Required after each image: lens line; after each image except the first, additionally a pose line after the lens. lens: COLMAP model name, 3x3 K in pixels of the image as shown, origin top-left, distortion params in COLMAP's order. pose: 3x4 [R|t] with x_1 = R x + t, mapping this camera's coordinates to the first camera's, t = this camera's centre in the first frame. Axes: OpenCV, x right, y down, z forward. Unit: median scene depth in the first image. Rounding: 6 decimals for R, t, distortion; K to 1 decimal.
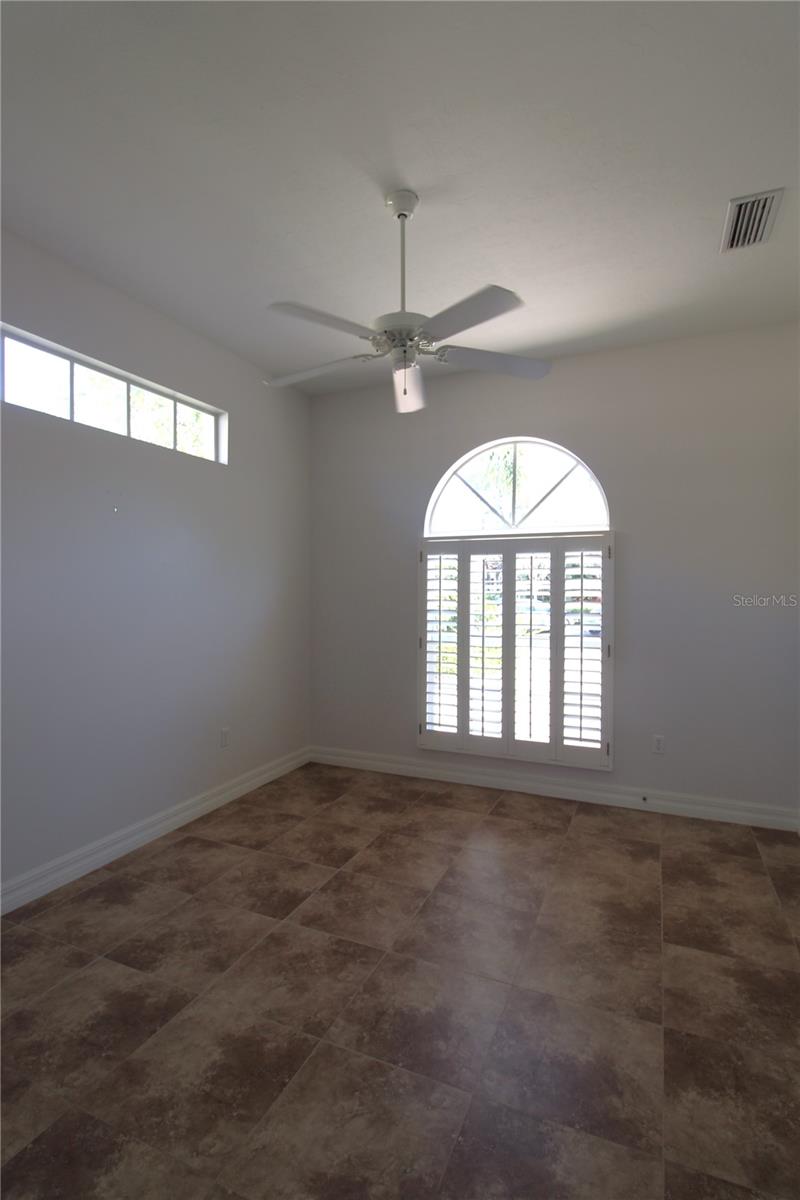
lens RADIAL K [[583.1, 0, 398.6], [0, 583.1, 598.3], [0, 0, 1]] dist [-0.023300, -0.003460]
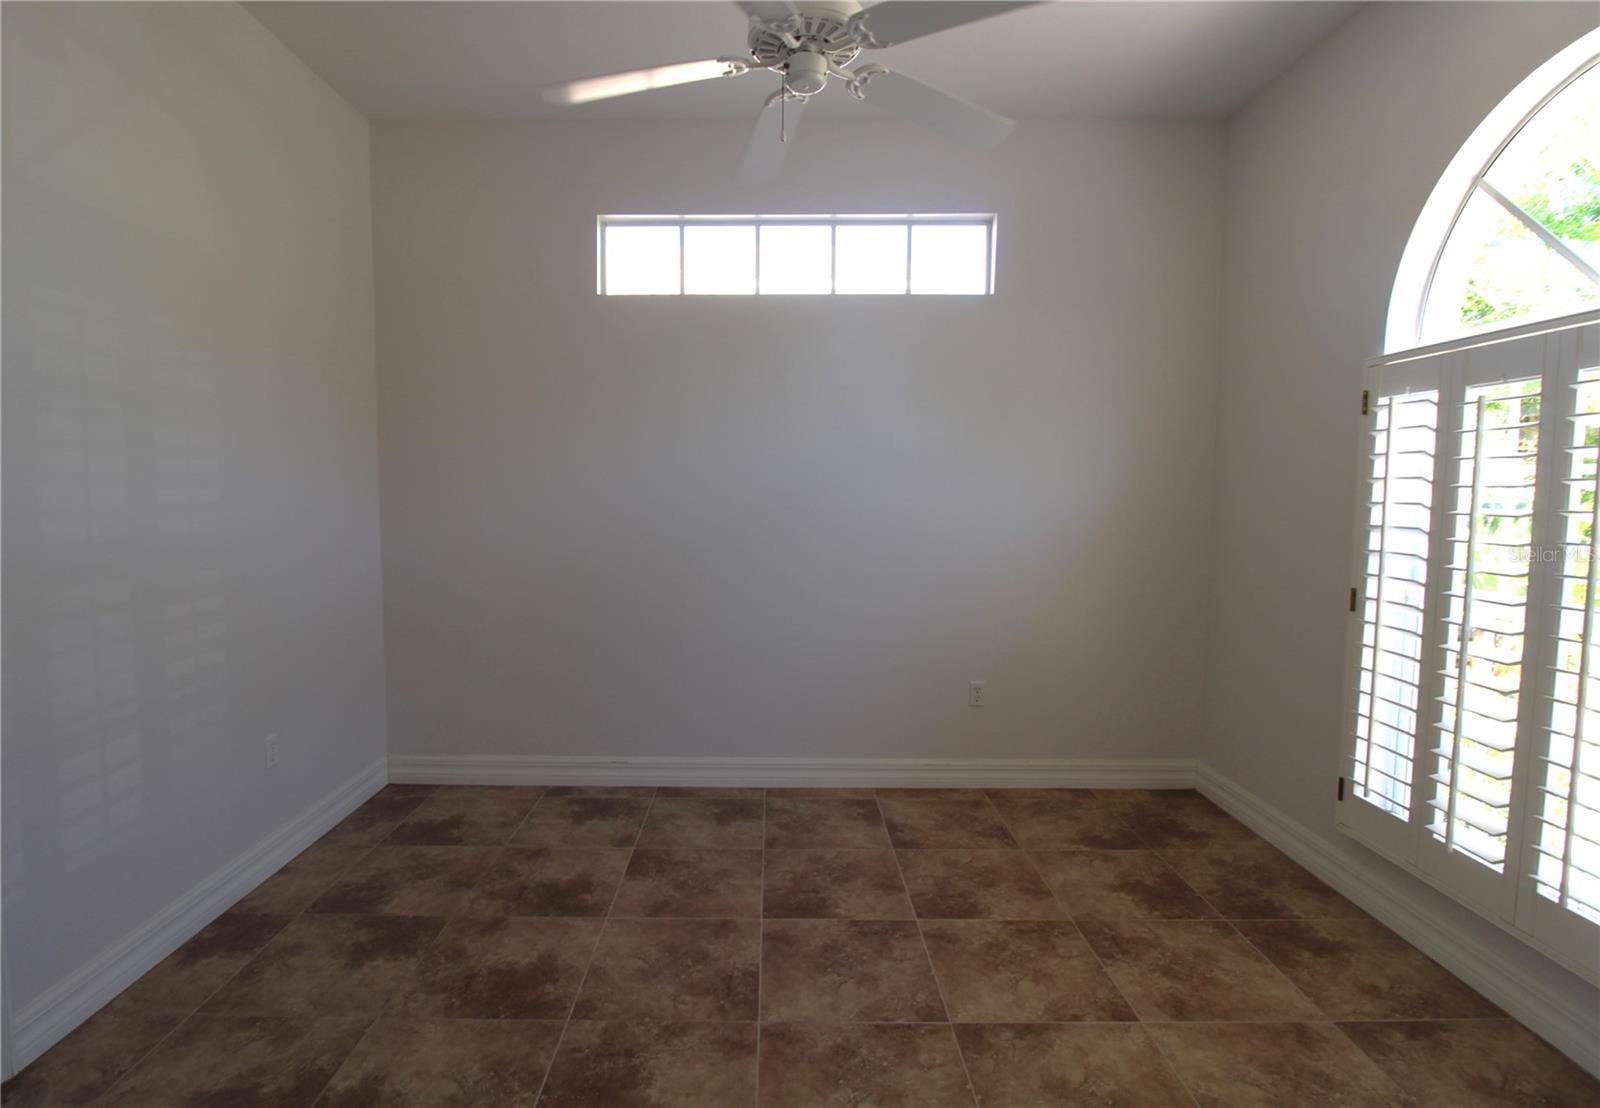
lens RADIAL K [[823.6, 0, 794.8], [0, 823.6, 538.0], [0, 0, 1]] dist [-0.013638, -0.004492]
pose [[0.394999, 0.056898, -0.916918, 0.566892], [-0.025242, 0.998376, 0.051079, 0.011850], [0.918335, 0.002969, 0.395793, 0.466694]]
